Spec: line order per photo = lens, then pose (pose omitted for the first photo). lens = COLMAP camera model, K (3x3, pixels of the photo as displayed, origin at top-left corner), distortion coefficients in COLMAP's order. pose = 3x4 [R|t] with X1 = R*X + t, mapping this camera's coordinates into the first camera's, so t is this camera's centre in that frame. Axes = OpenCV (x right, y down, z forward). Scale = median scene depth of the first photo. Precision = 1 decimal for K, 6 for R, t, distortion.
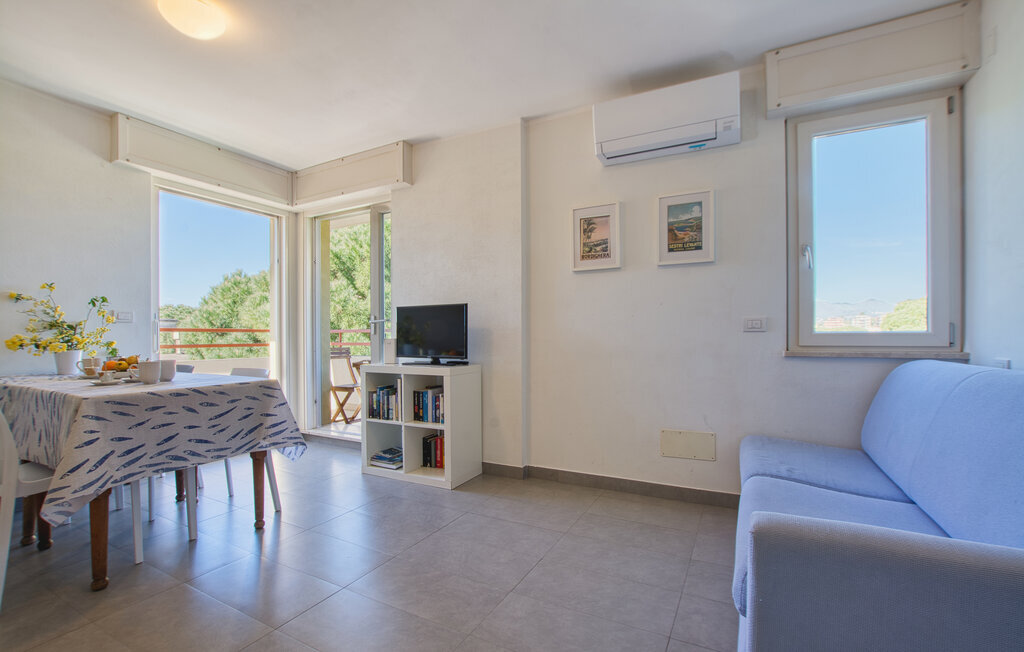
lens RADIAL K [[450.5, 0, 499.6], [0, 450.5, 338.9], [0, 0, 1]] dist [-0.026634, -0.000170]
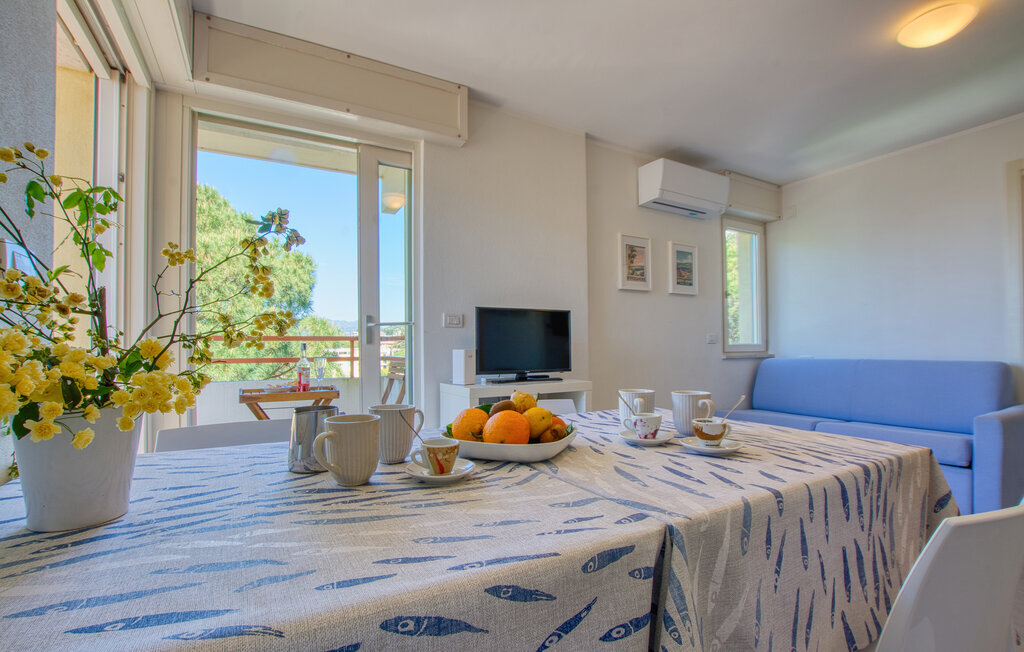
lens RADIAL K [[450.5, 0, 499.6], [0, 450.5, 338.9], [0, 0, 1]] dist [-0.026634, -0.000170]
pose [[0.544262, 0.012490, 0.838822, -0.967819], [0.003853, 0.999841, -0.017388, -0.006711], [-0.838906, 0.012696, 0.544128, 0.656601]]
